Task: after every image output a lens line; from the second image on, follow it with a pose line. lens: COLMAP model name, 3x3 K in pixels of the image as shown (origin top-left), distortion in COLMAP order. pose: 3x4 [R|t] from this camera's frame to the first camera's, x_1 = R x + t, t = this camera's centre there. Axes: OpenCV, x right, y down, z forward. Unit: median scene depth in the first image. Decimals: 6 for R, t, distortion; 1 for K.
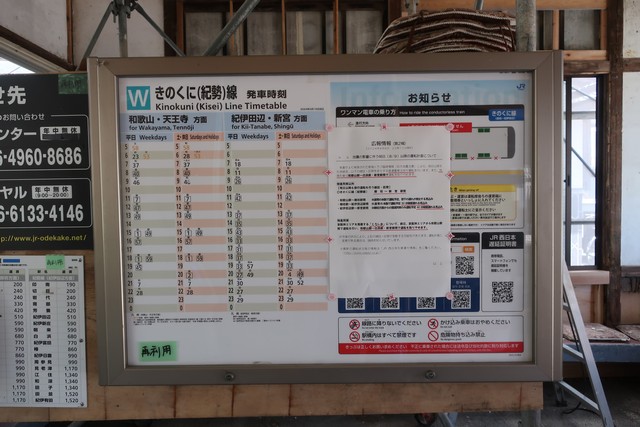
lens RADIAL K [[501.9, 0, 320.6], [0, 501.9, 214.8], [0, 0, 1]] dist [-0.005792, 0.007042]
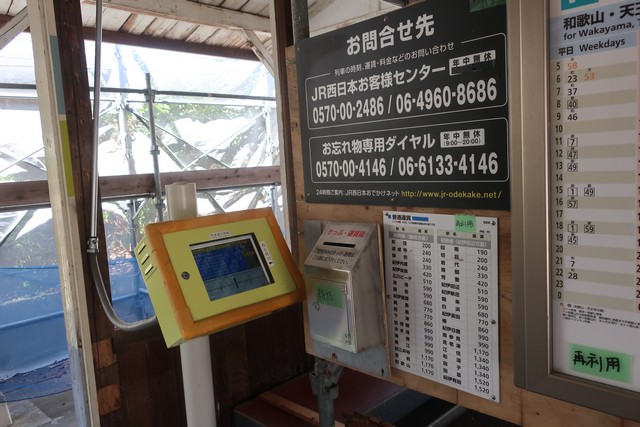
lens RADIAL K [[501.9, 0, 320.1], [0, 501.9, 214.7], [0, 0, 1]] dist [-0.005792, 0.007042]
pose [[0.707133, 0.051455, -0.705206, -0.115409], [0.019183, 0.995586, 0.091878, -0.000989], [0.706820, -0.078498, 0.703024, 0.251336]]
